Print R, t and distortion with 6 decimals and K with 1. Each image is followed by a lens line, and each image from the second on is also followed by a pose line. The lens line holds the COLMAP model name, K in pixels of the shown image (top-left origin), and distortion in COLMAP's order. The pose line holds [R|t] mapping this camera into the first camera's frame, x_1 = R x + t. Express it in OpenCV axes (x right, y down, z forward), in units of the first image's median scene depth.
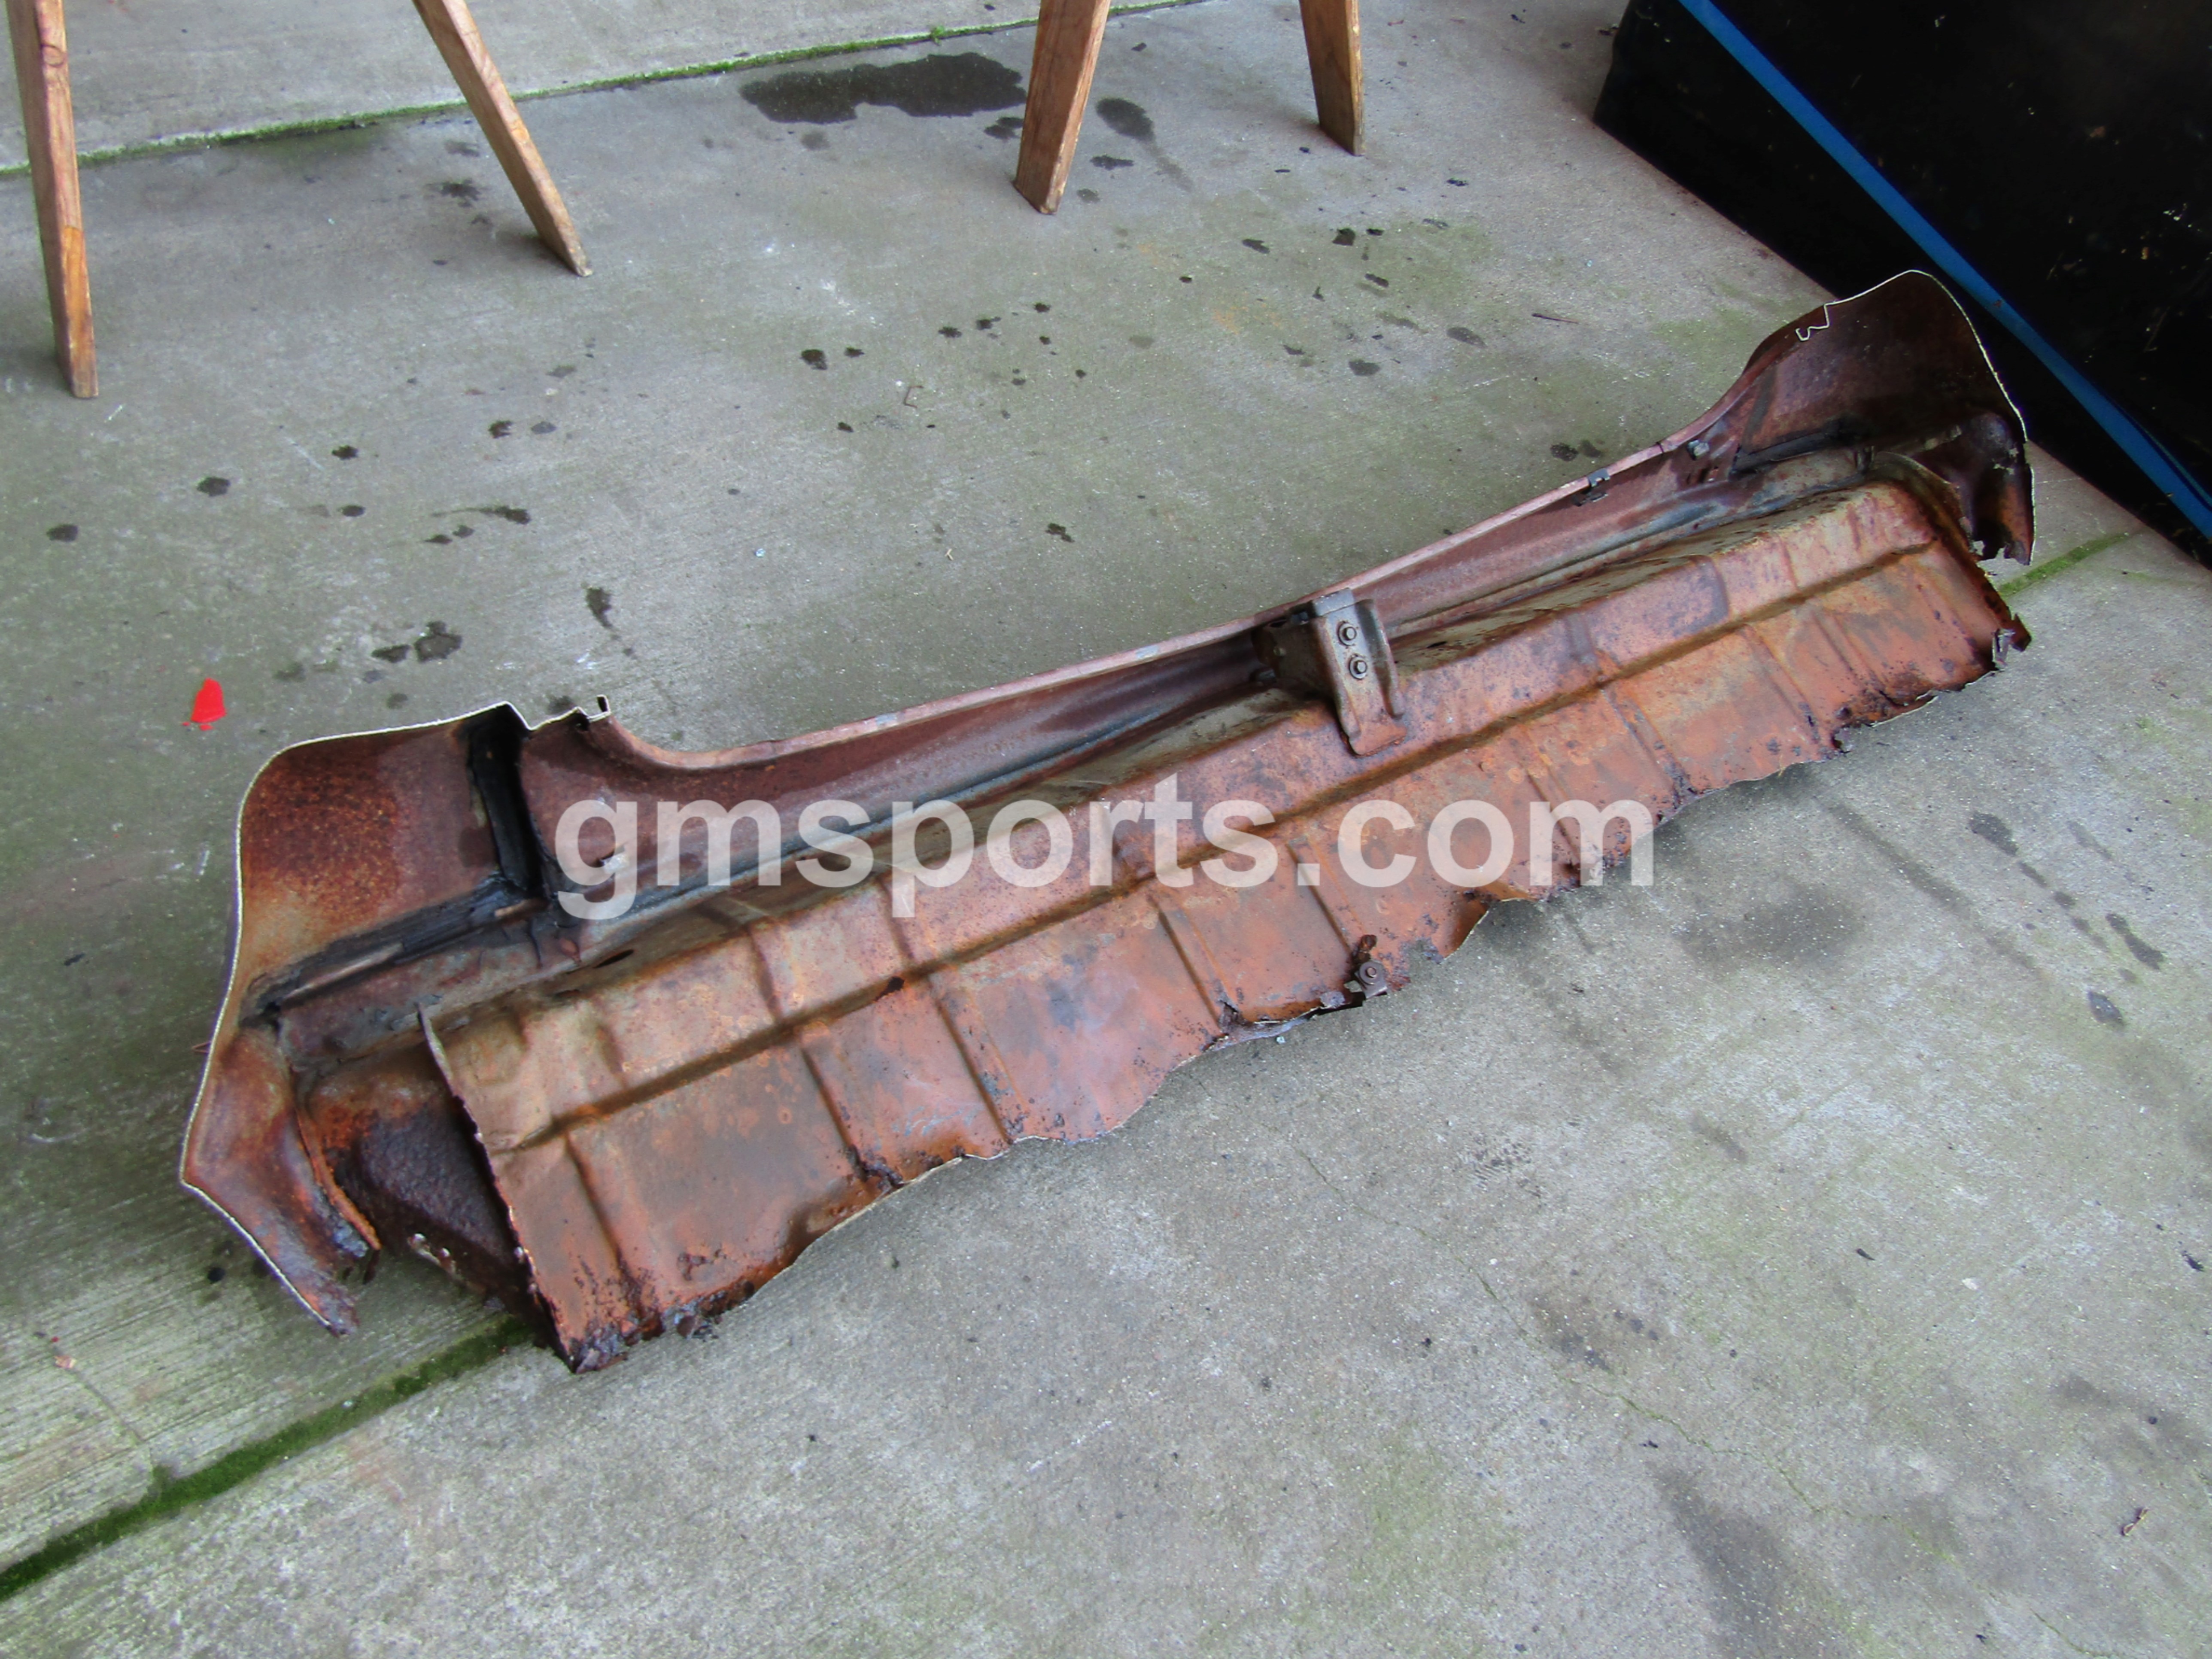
lens RADIAL K [[1581.6, 0, 1103.2], [0, 1581.6, 818.0], [0, 0, 1]] dist [-0.006680, -0.002474]
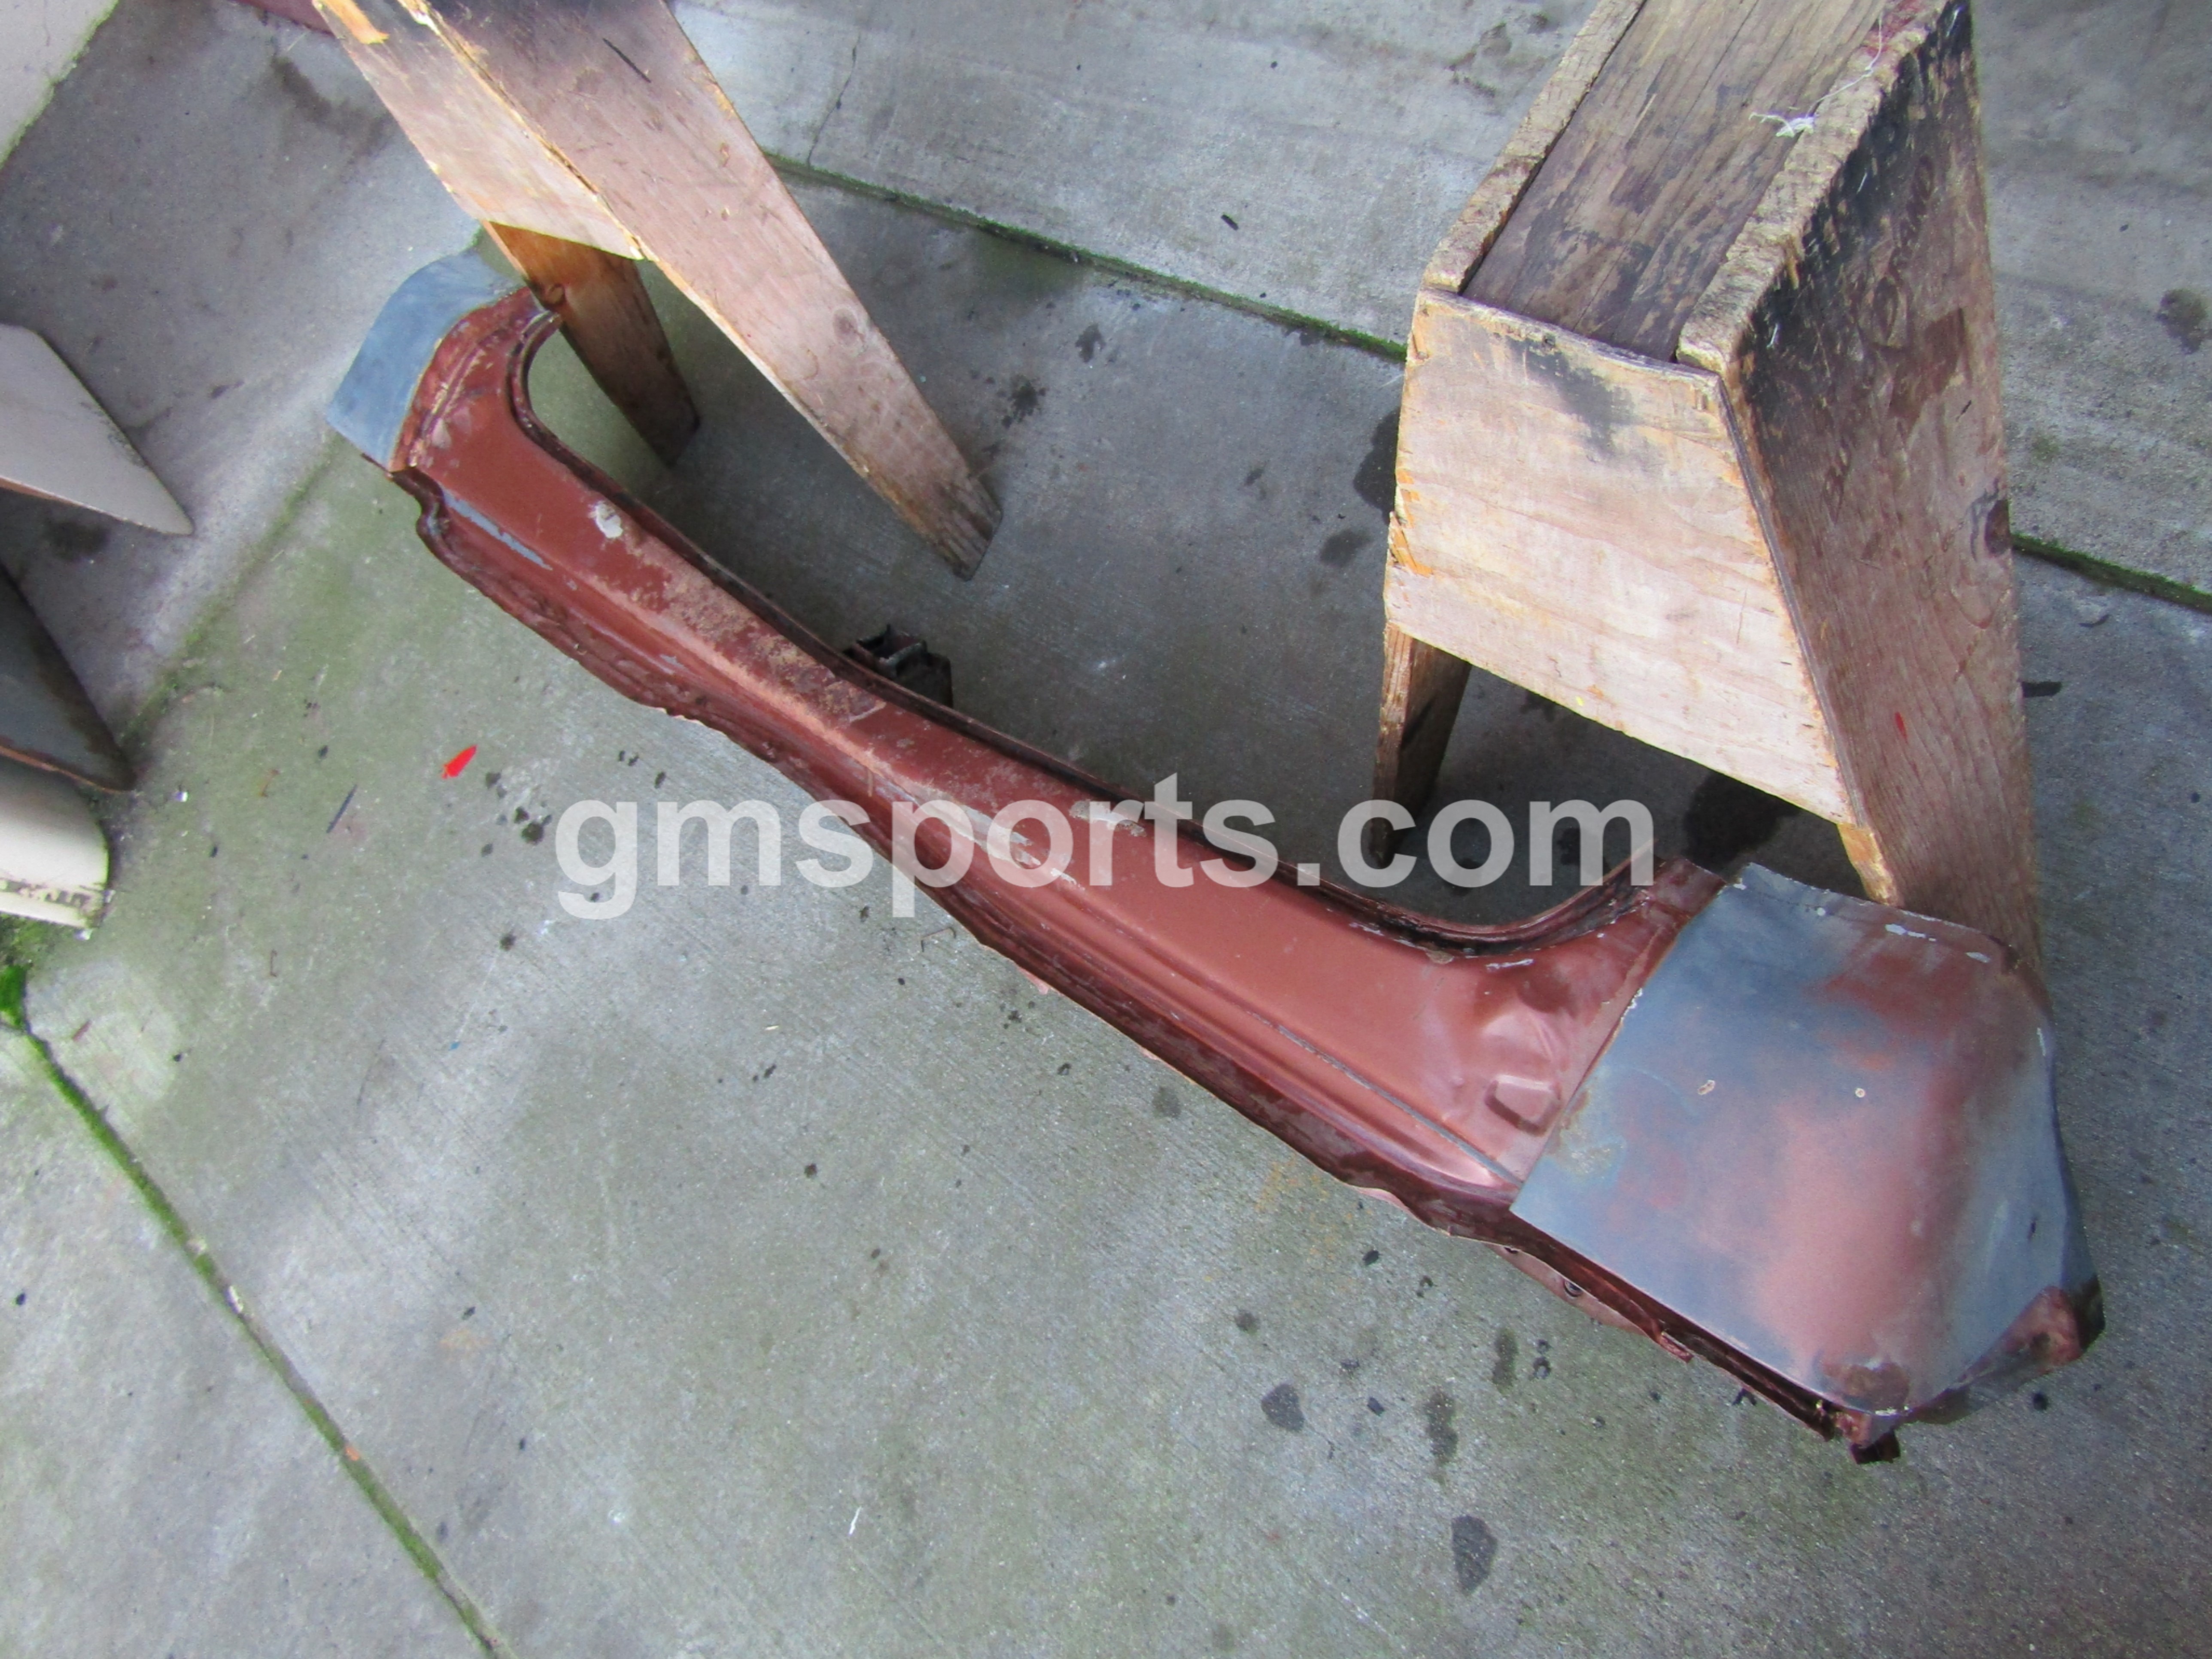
lens RADIAL K [[1581.6, 0, 1107.5], [0, 1581.6, 830.7], [0, 0, 1]] dist [-0.006680, -0.002474]
pose [[0.238762, 0.752547, -0.613731, 0.479569], [-0.358285, 0.655687, 0.664609, -1.106099], [0.902566, 0.061207, 0.426180, 0.828808]]
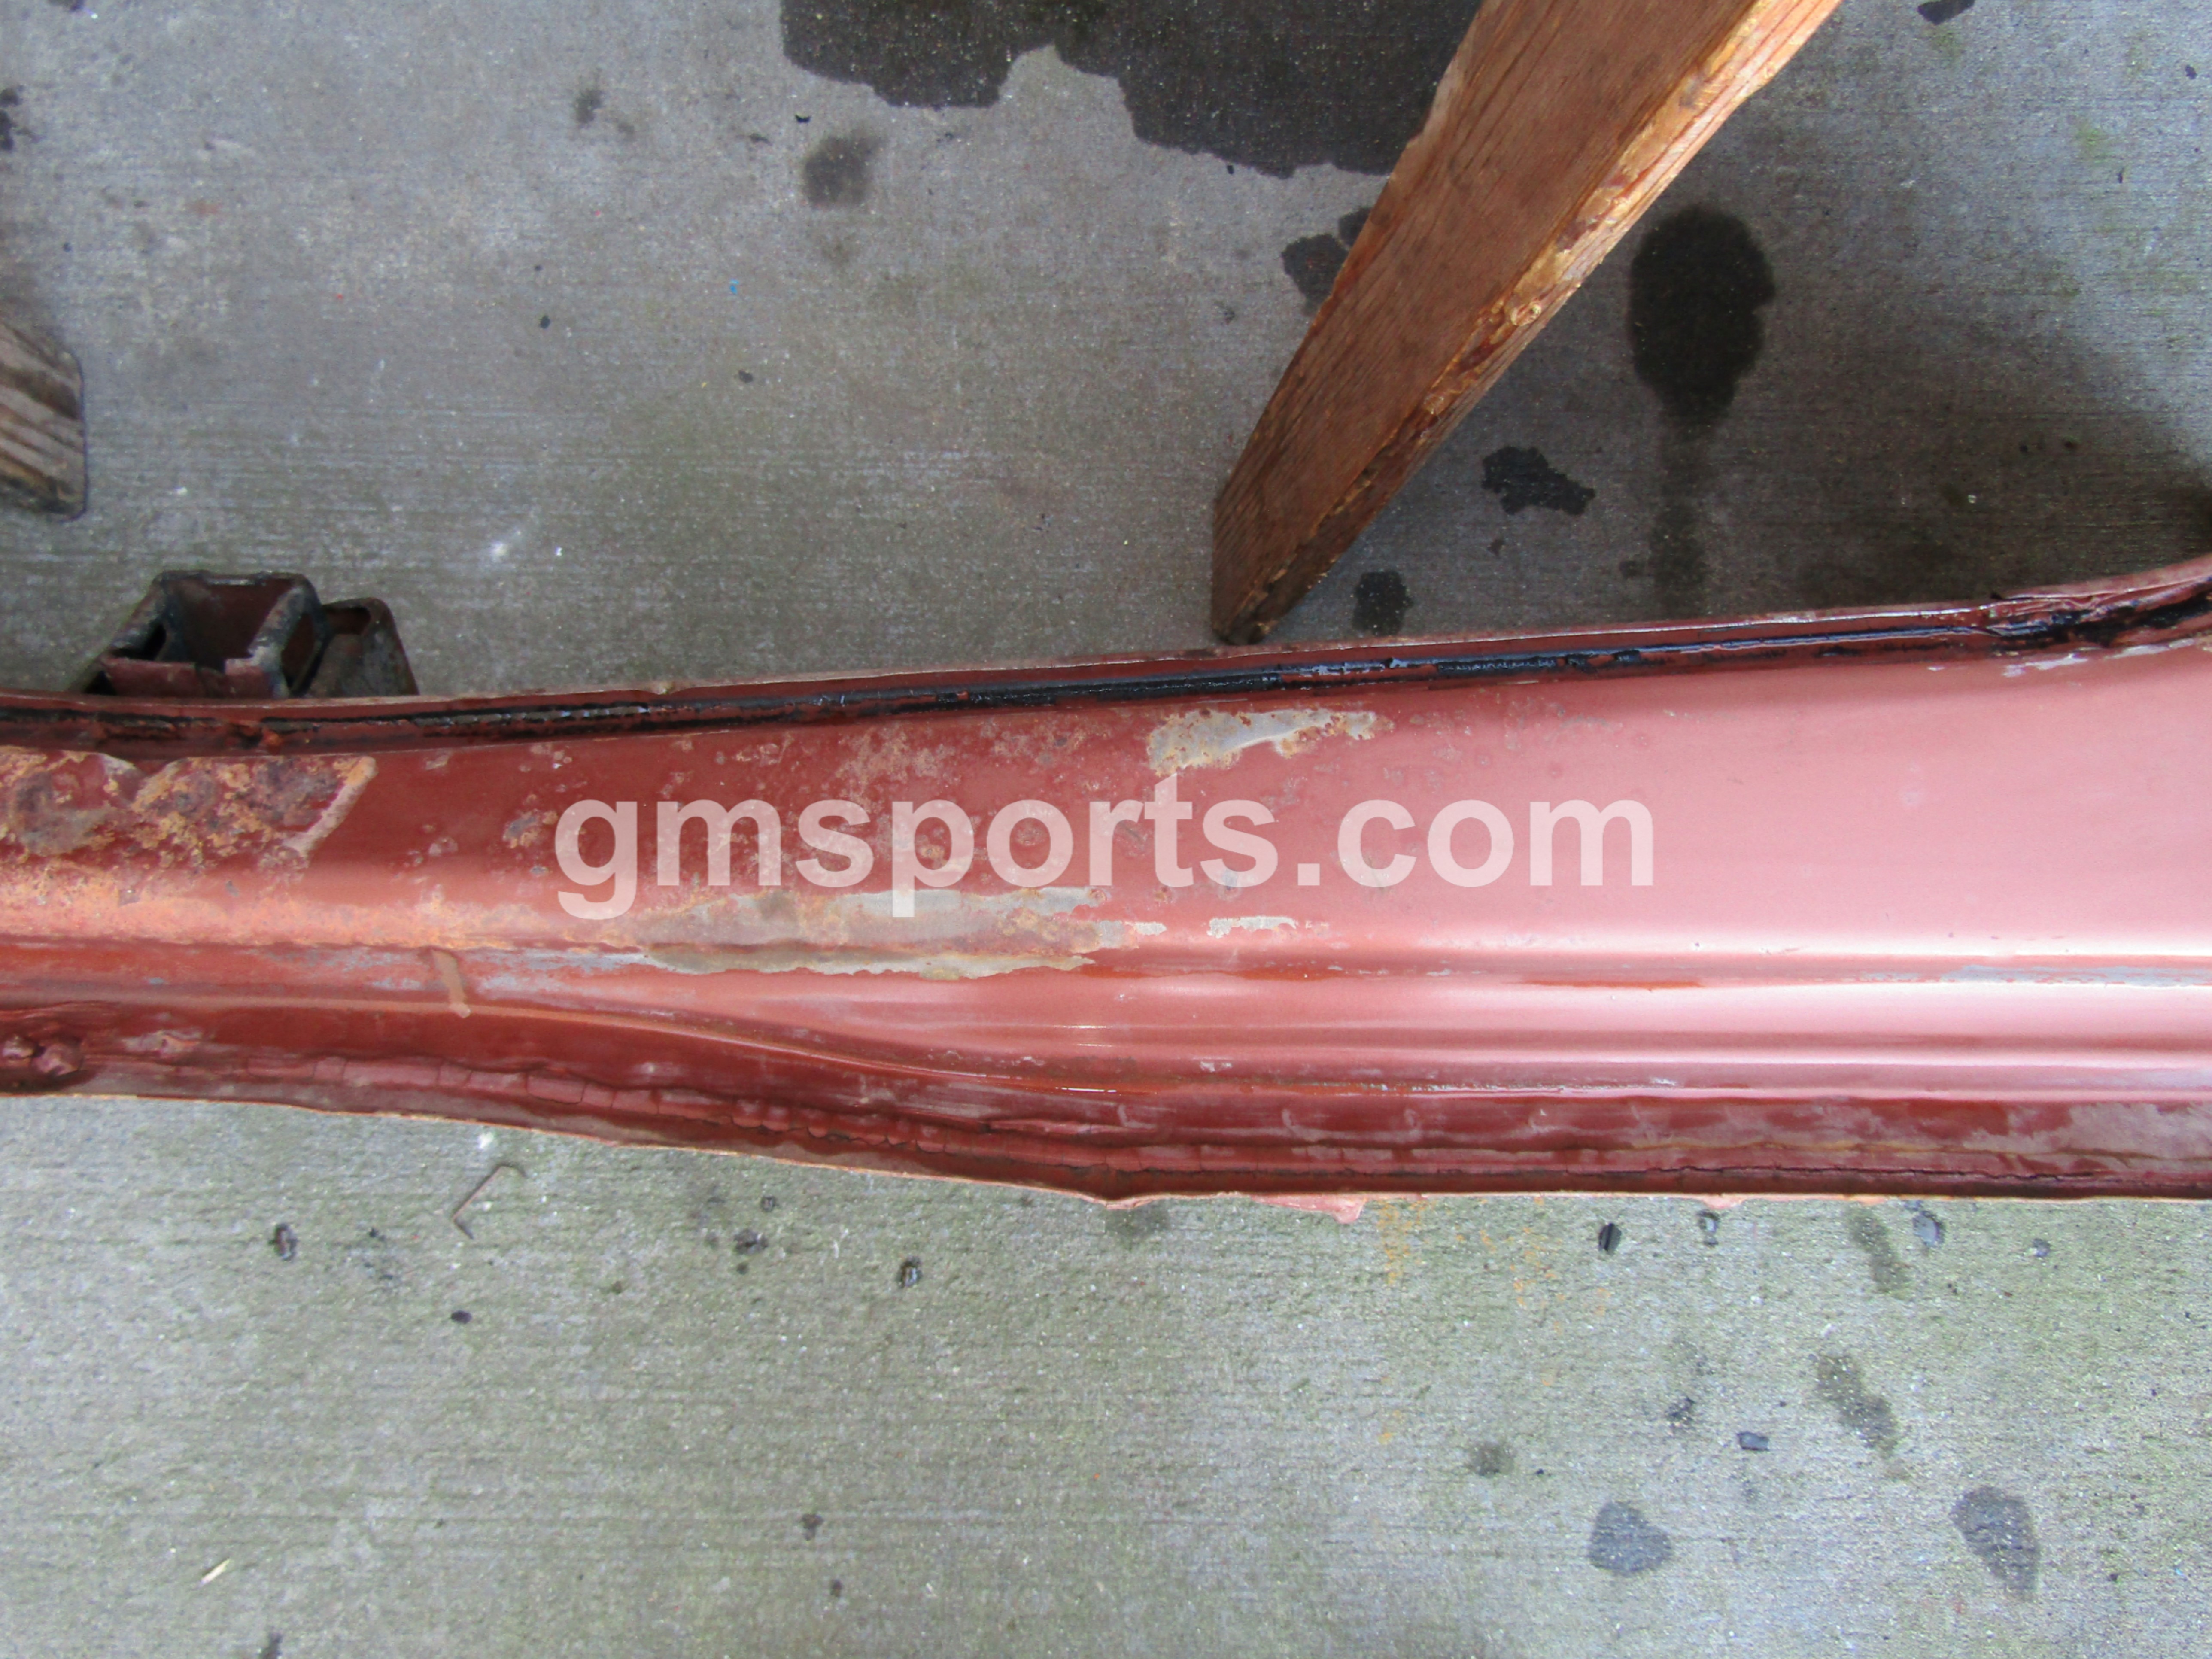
lens RADIAL K [[1581.6, 0, 1127.1], [0, 1581.6, 822.7], [0, 0, 1]] dist [-0.006680, -0.002474]
pose [[0.820406, 0.526452, -0.223120, 0.076491], [-0.356014, 0.775671, 0.521141, -0.746521], [0.447423, -0.348114, 0.823790, 0.897486]]
